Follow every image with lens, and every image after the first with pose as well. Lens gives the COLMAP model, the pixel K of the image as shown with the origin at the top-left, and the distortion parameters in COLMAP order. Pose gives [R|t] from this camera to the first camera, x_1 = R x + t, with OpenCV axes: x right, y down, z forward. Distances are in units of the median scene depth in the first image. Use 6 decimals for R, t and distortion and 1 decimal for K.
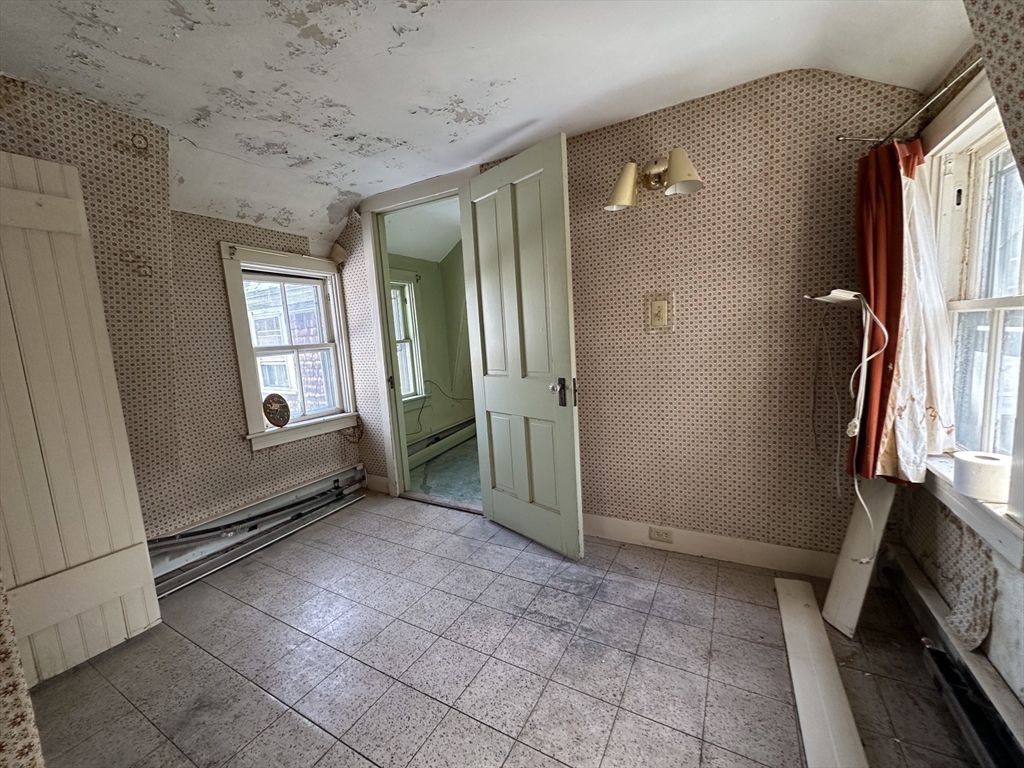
lens RADIAL K [[405.9, 0, 509.8], [0, 405.9, 383.0], [0, 0, 1]] dist [-0.000740, -0.000223]
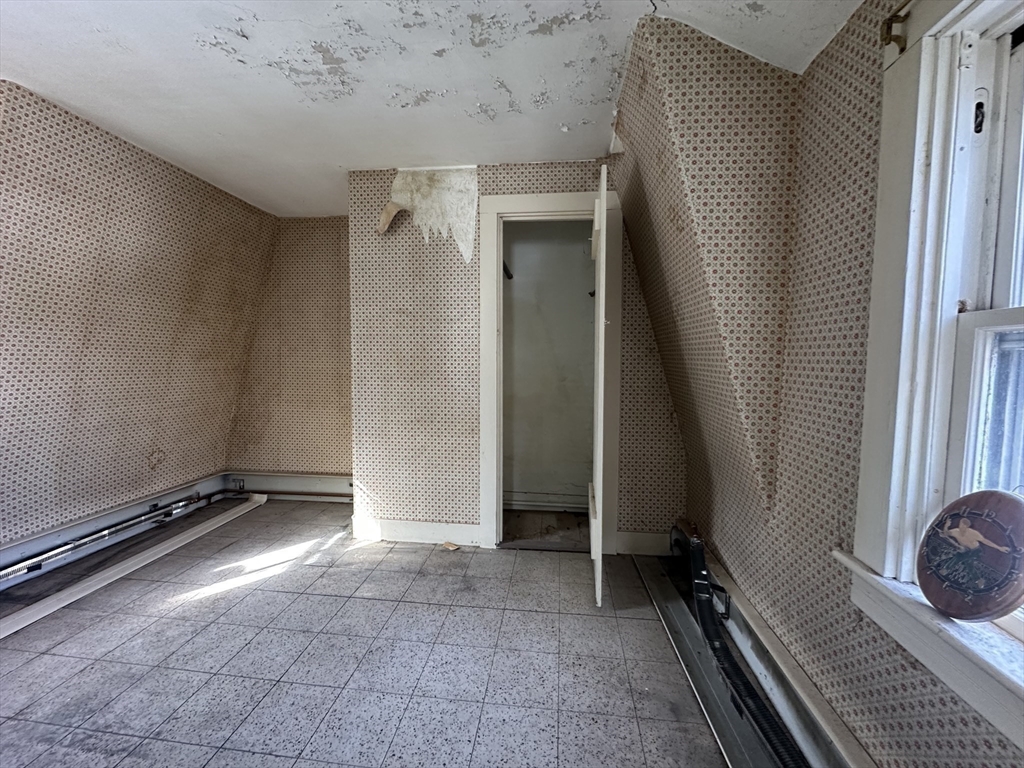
lens RADIAL K [[405.9, 0, 509.8], [0, 405.9, 383.0], [0, 0, 1]] dist [-0.000740, -0.000223]
pose [[-0.923319, 0.079207, -0.375777, -0.371711], [0.003149, 0.980028, 0.198834, -0.170844], [0.384021, 0.182404, -0.905128, 1.958826]]
